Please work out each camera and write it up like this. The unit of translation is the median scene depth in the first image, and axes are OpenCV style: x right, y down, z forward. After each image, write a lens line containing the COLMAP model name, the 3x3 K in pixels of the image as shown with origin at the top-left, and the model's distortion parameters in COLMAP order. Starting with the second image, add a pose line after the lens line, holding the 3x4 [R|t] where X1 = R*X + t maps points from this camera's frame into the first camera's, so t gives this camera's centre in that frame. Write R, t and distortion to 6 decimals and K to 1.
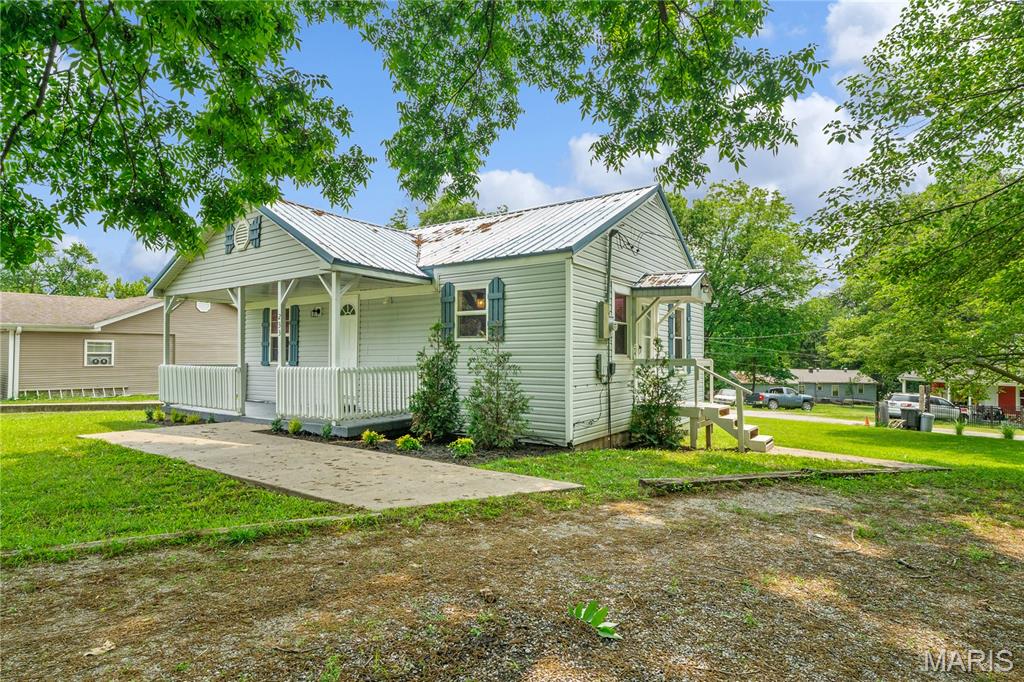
lens RADIAL K [[525.7, 0, 512.0], [0, 525.7, 341.0], [0, 0, 1]] dist [-0.000065, -0.000040]
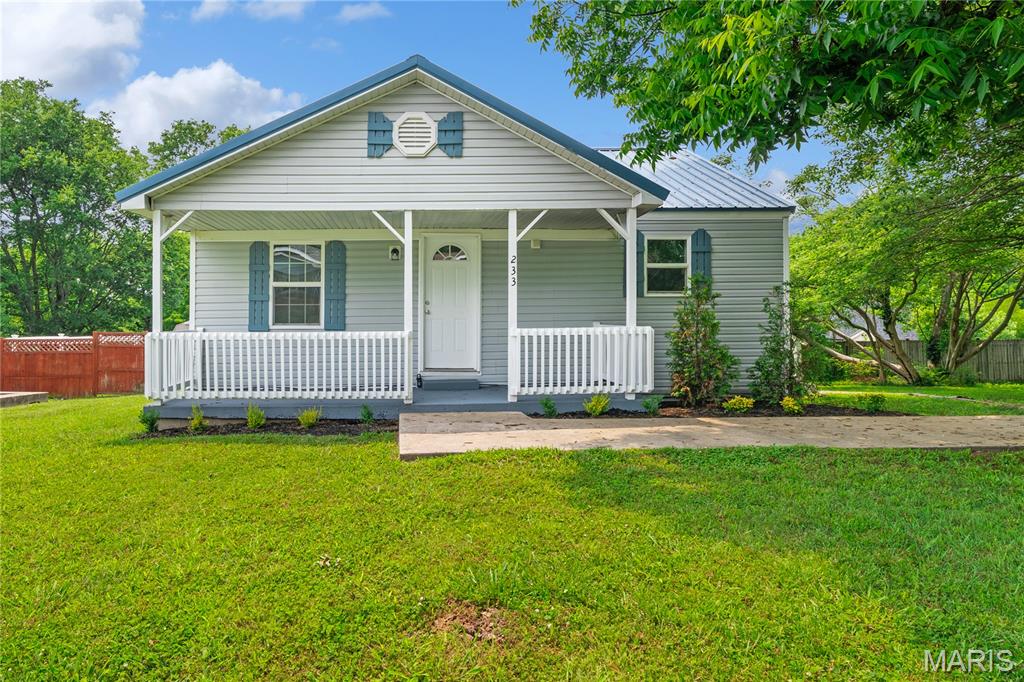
lens RADIAL K [[587.6, 0, 512.1], [0, 587.6, 307.2], [0, 0, 1]] dist [0.000621, 0.000026]
pose [[0.812651, 0.000881, 0.582749, -0.873757], [-0.010083, 0.999870, 0.012550, 0.007804], [-0.582663, -0.016075, 0.812555, 0.331110]]
